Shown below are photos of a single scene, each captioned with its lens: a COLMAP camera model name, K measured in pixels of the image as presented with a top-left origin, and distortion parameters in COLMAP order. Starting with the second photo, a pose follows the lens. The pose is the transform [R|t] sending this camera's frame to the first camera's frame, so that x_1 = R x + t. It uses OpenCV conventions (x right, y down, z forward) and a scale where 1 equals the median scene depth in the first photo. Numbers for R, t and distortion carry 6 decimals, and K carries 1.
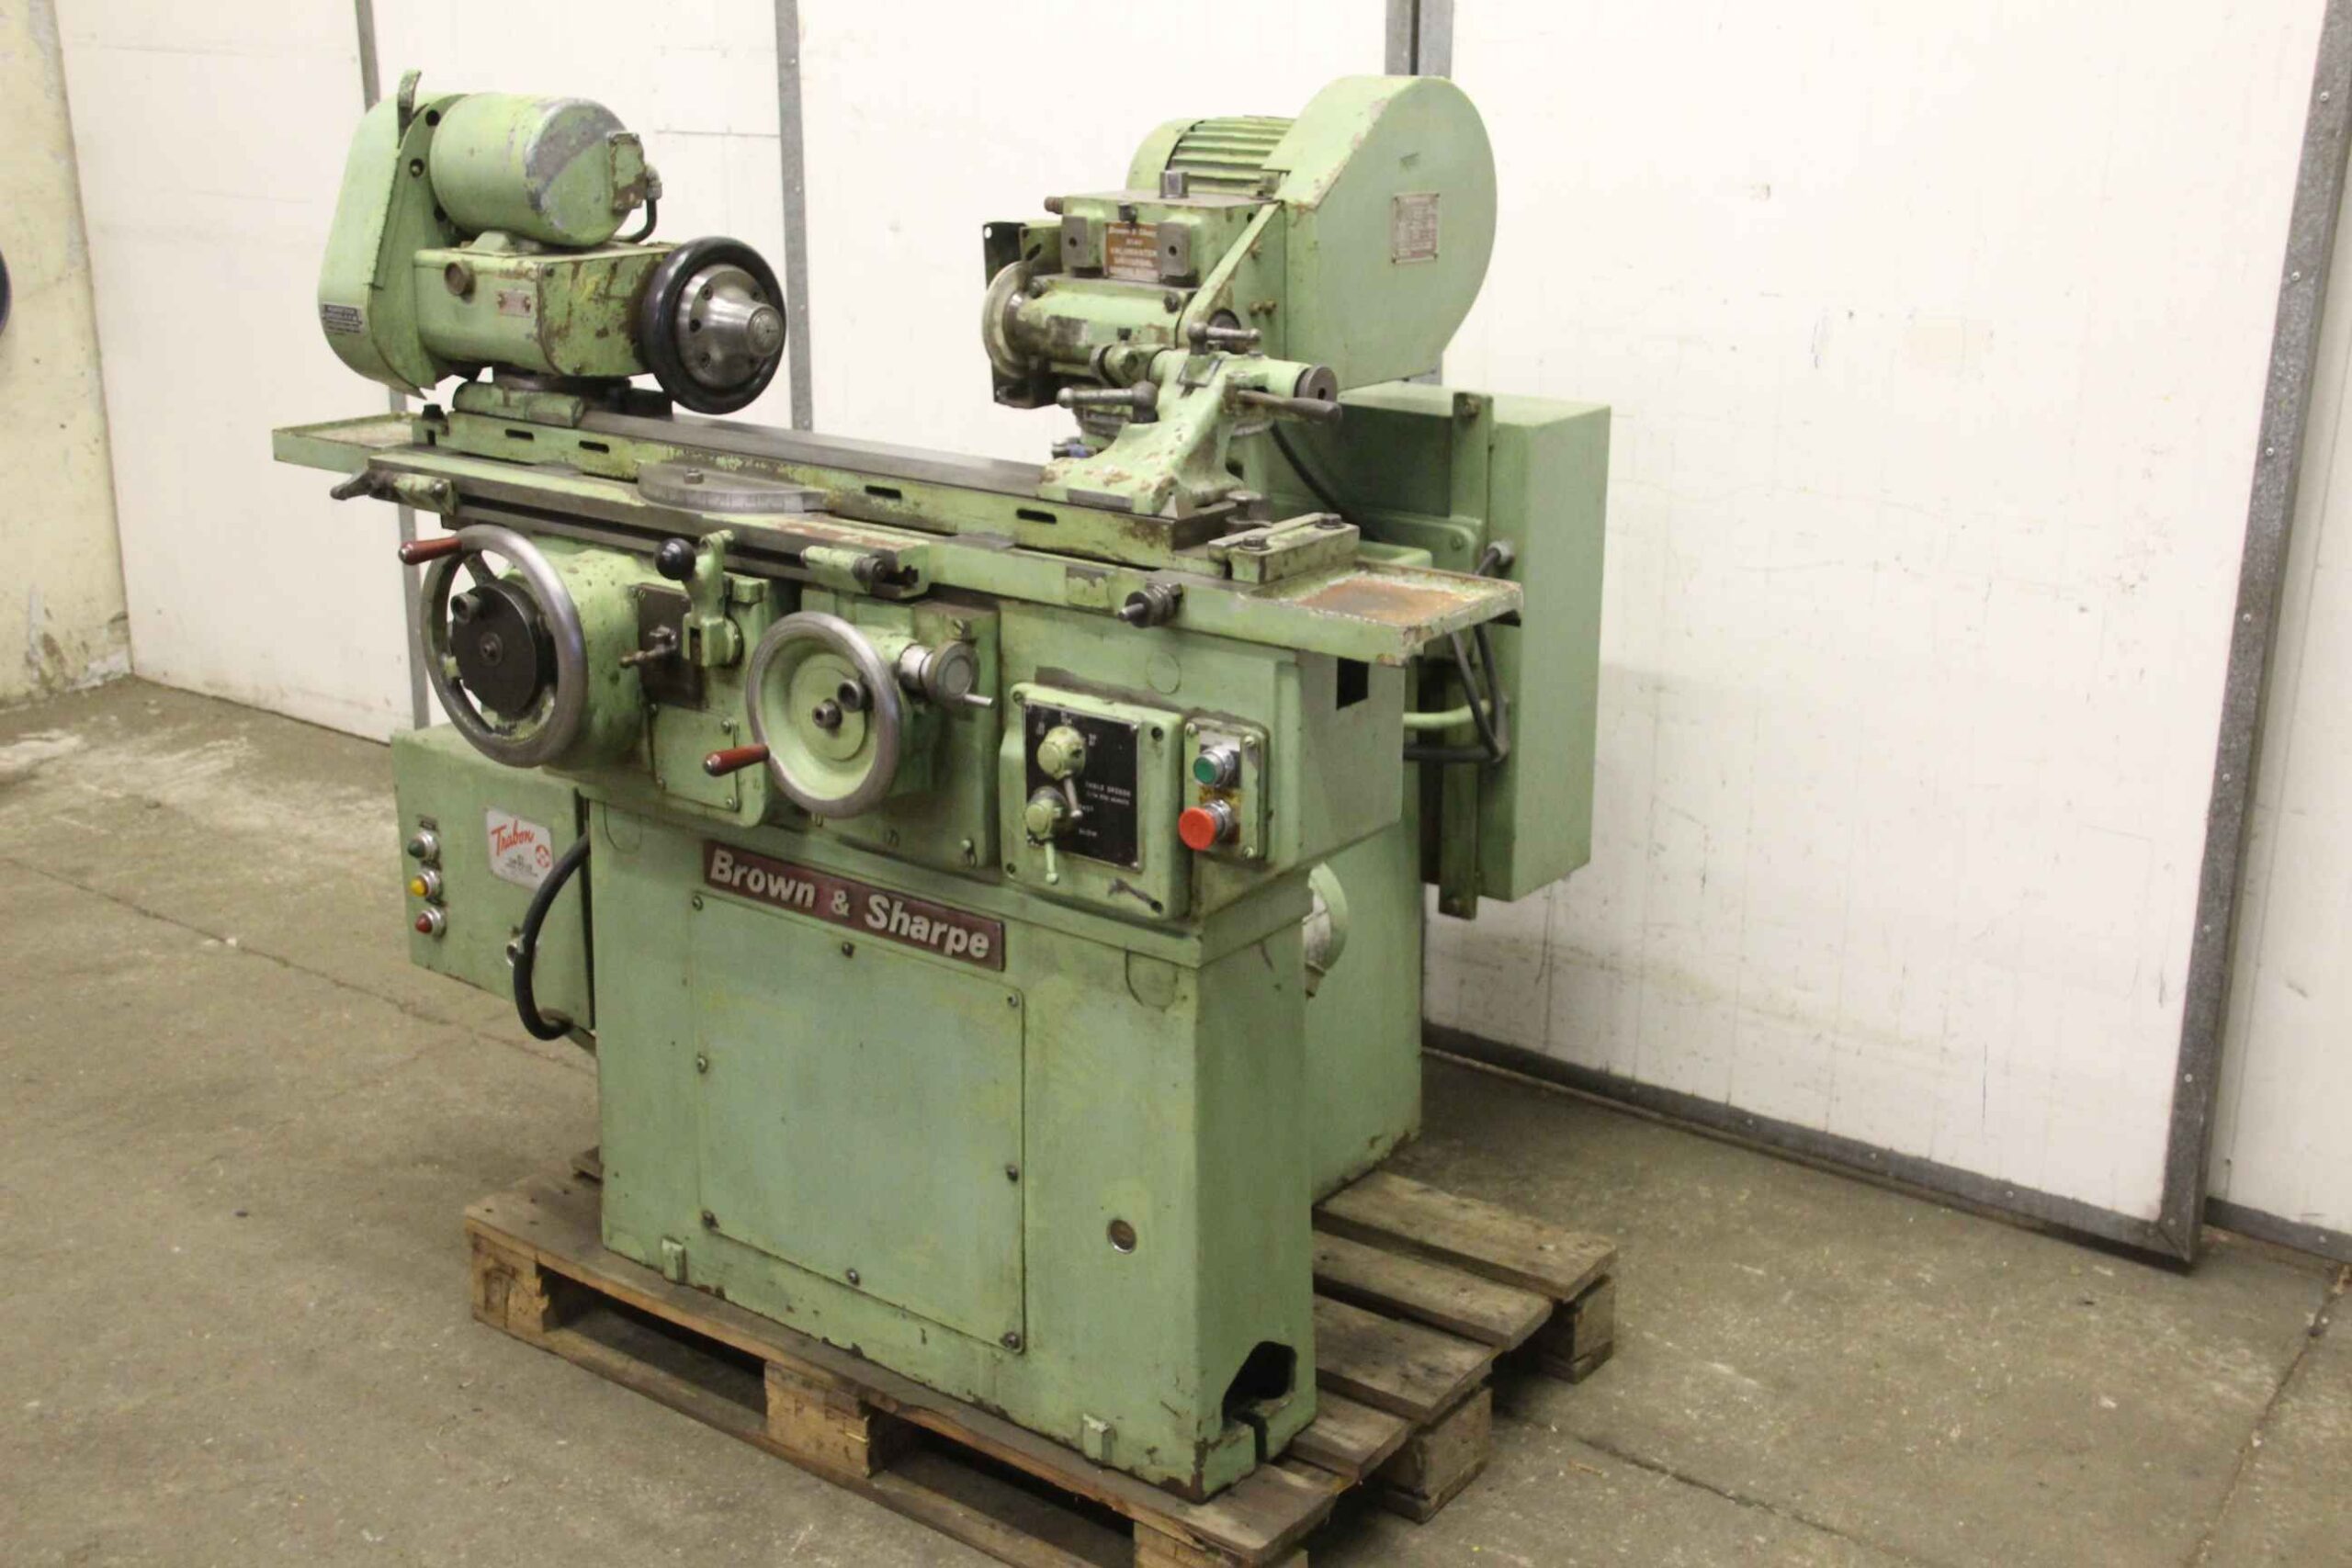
lens RADIAL K [[2551.0, 0, 1176.0], [0, 2551.0, 784.0], [0, 0, 1]] dist [-0.035460, 0.329247]
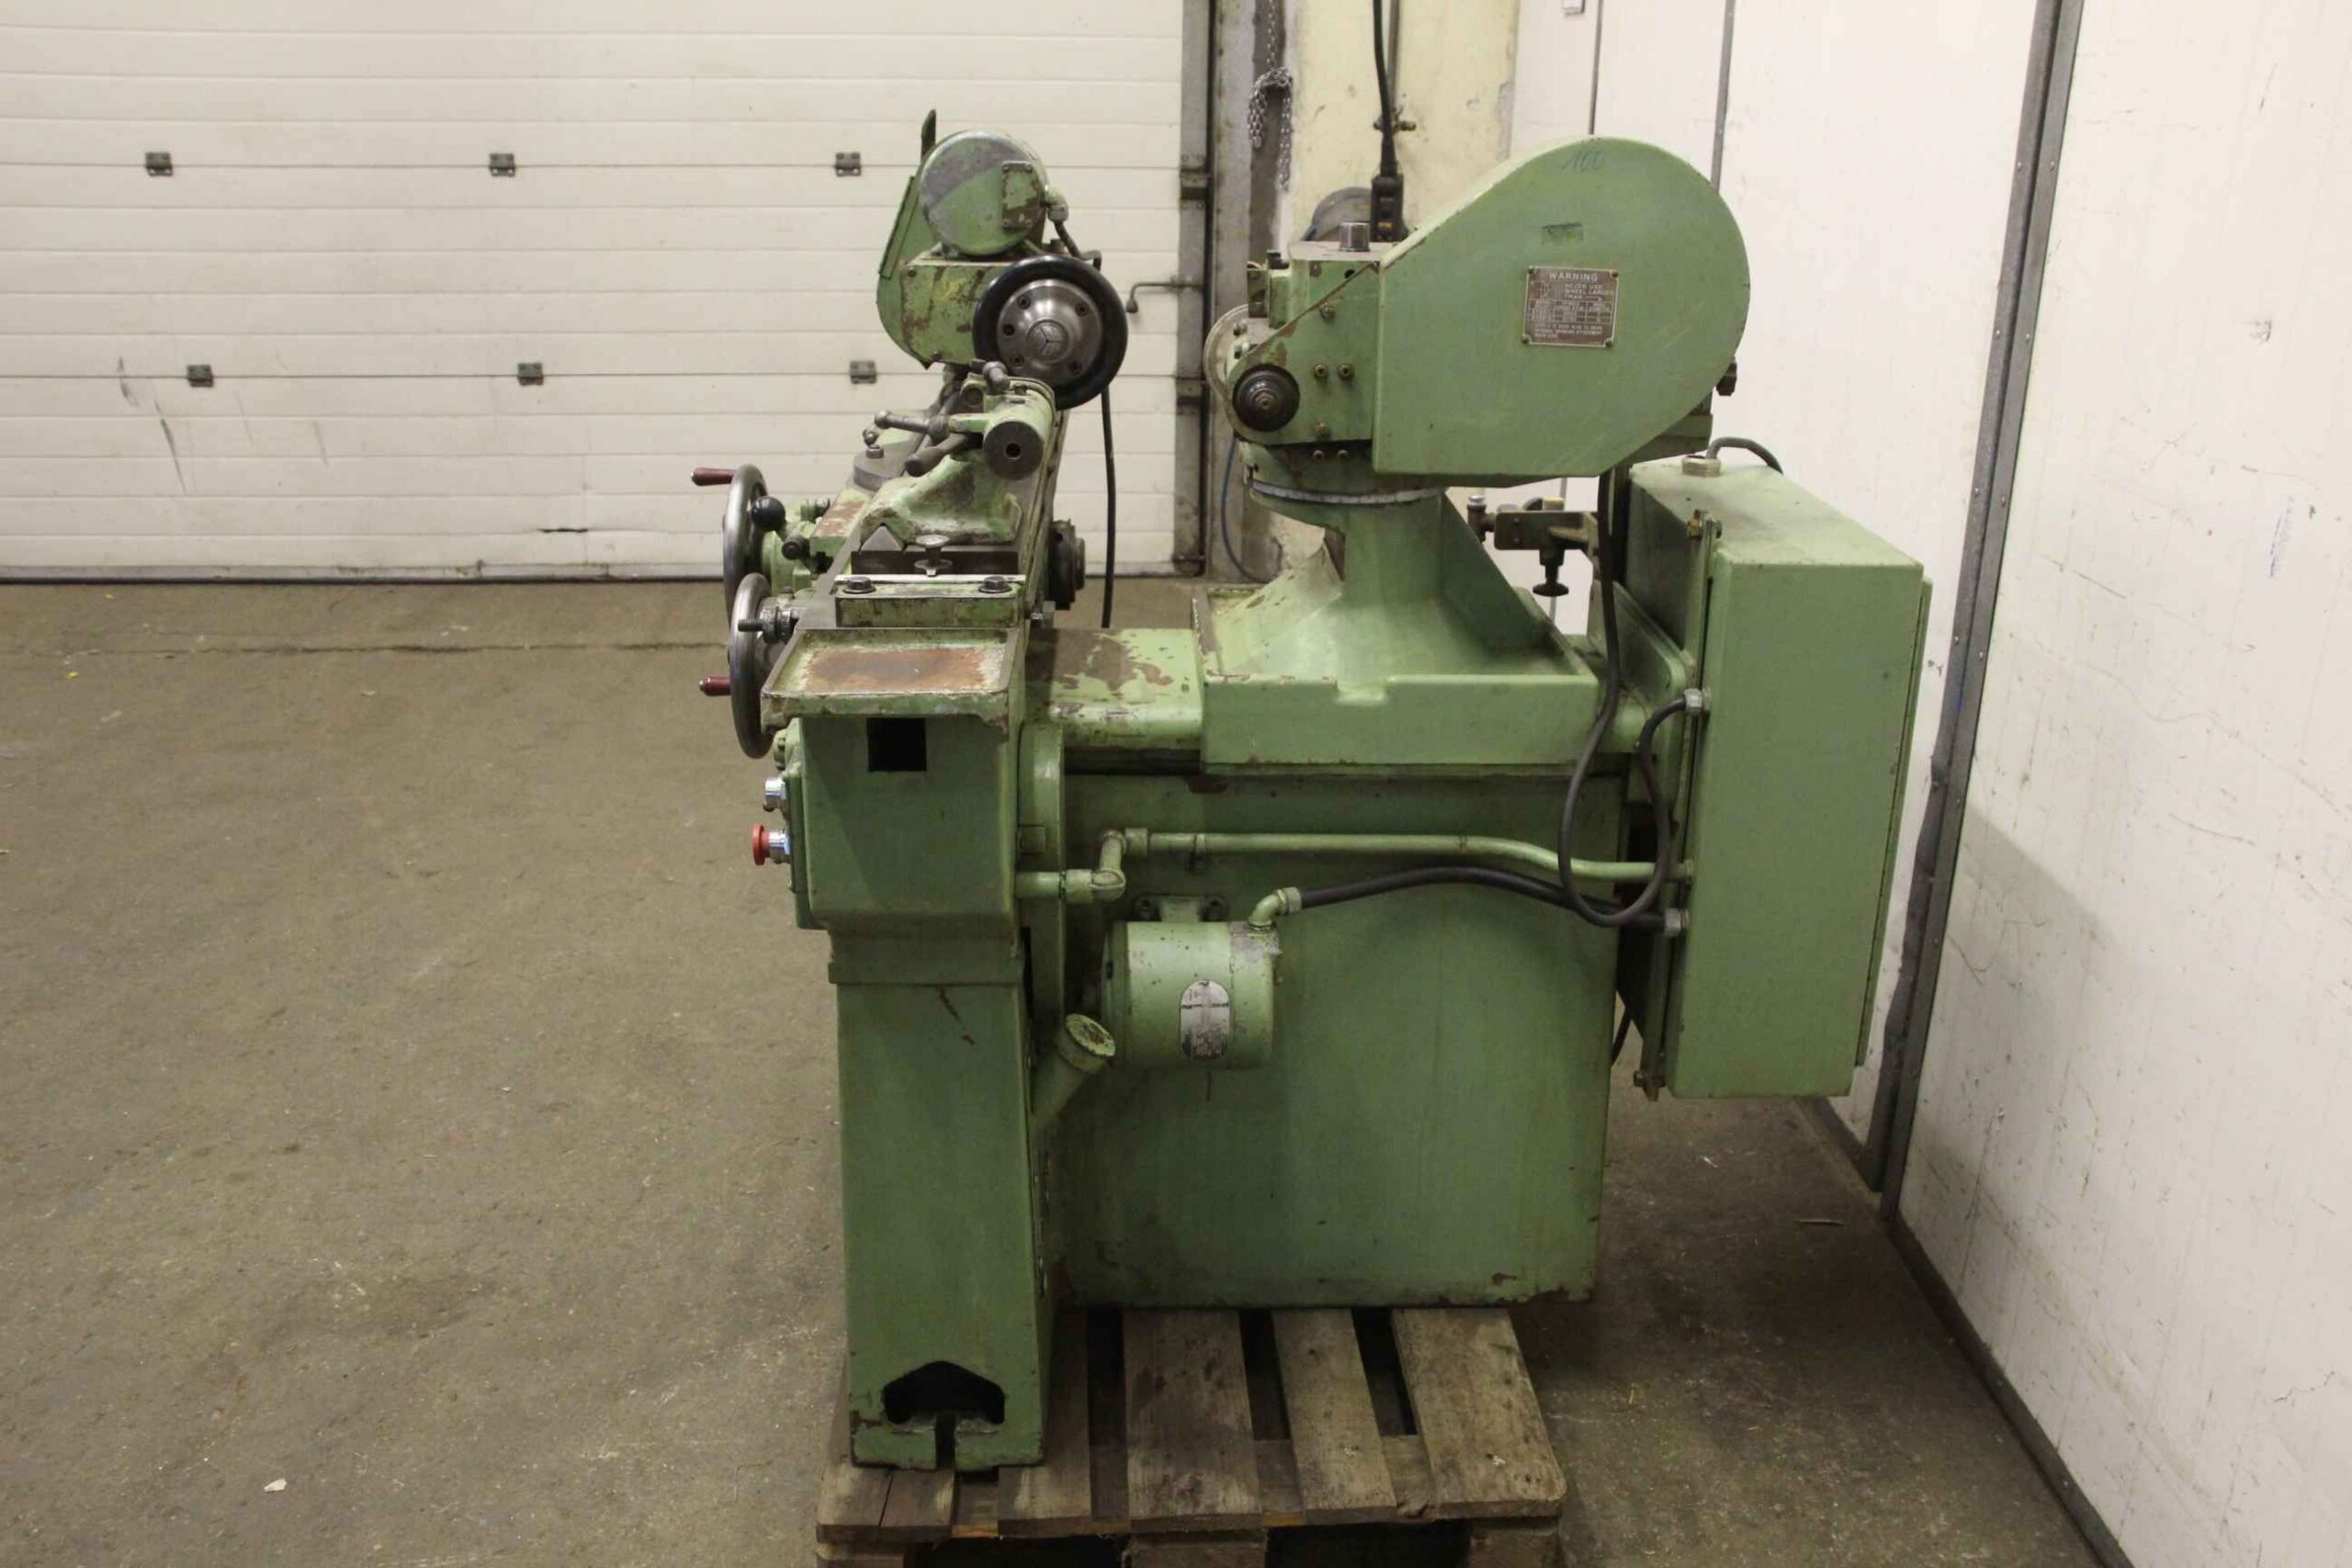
lens RADIAL K [[1957.4, 0, 1176.0], [0, 1957.4, 784.0], [0, 0, 1]] dist [-0.129818, 0.000019]
pose [[0.626421, 0.273372, -0.729975, 0.566999], [-0.239933, 0.958639, 0.153110, -0.138961], [0.741639, 0.079234, 0.666103, 0.501818]]
